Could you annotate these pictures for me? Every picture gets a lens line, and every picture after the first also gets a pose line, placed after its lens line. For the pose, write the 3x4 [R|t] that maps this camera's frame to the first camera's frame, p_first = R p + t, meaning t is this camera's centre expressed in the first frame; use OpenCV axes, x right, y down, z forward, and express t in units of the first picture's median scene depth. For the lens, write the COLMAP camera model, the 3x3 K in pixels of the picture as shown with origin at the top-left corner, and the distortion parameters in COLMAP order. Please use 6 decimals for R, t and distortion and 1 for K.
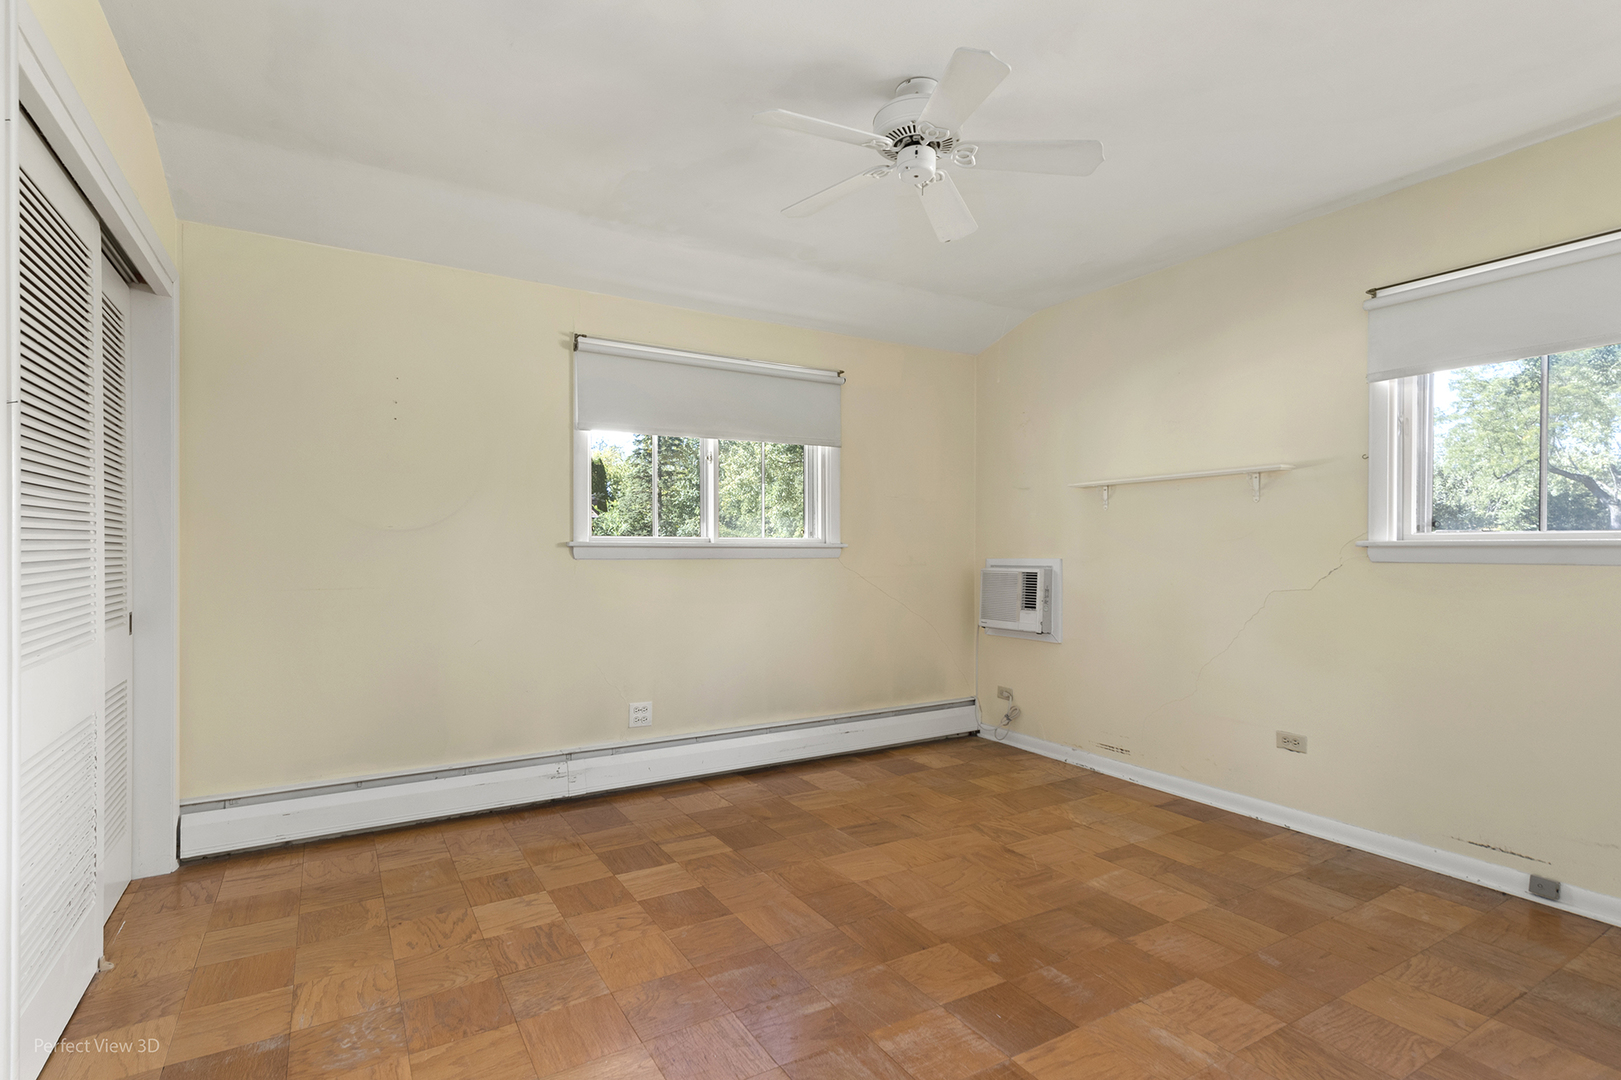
lens RADIAL K [[786.8, 0, 807.5], [0, 786.8, 548.0], [0, 0, 1]] dist [-0.001230, -0.000097]
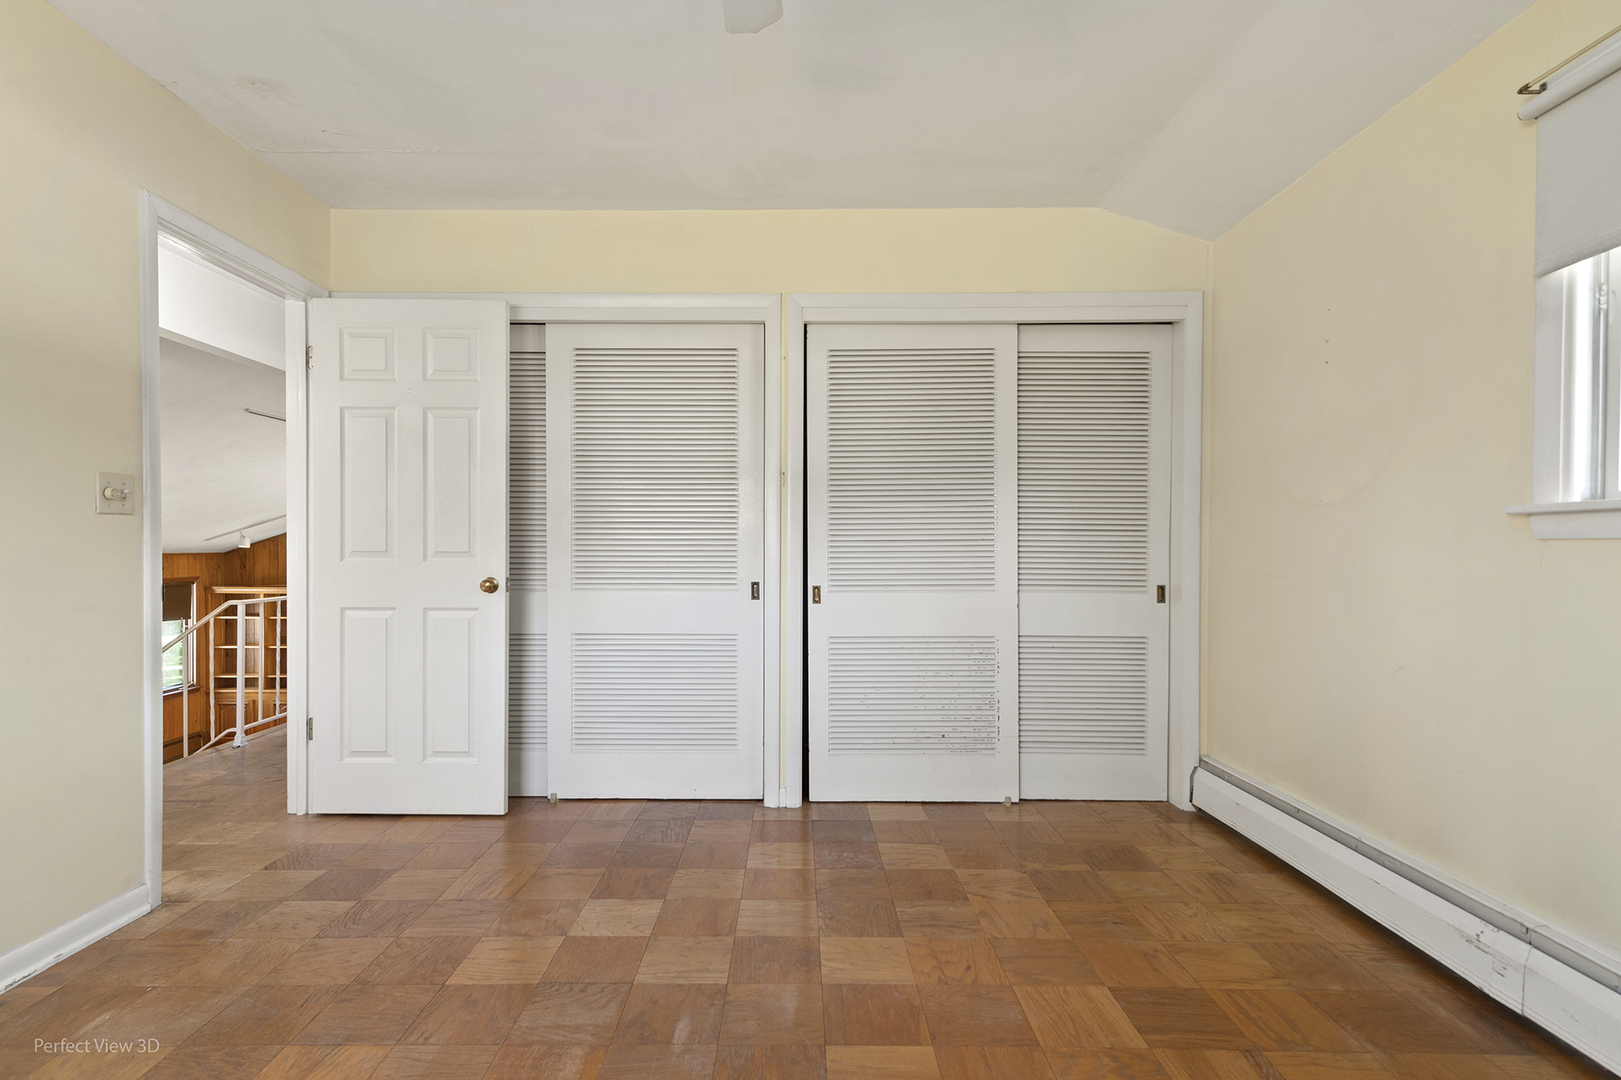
lens RADIAL K [[786.8, 0, 808.4], [0, 786.8, 541.6], [0, 0, 1]] dist [-0.001230, -0.000097]
pose [[-0.523445, -0.010050, -0.852000, 0.492155], [-0.002599, 0.999945, -0.010199, 0.019849], [0.852055, -0.003125, -0.523442, 1.108663]]
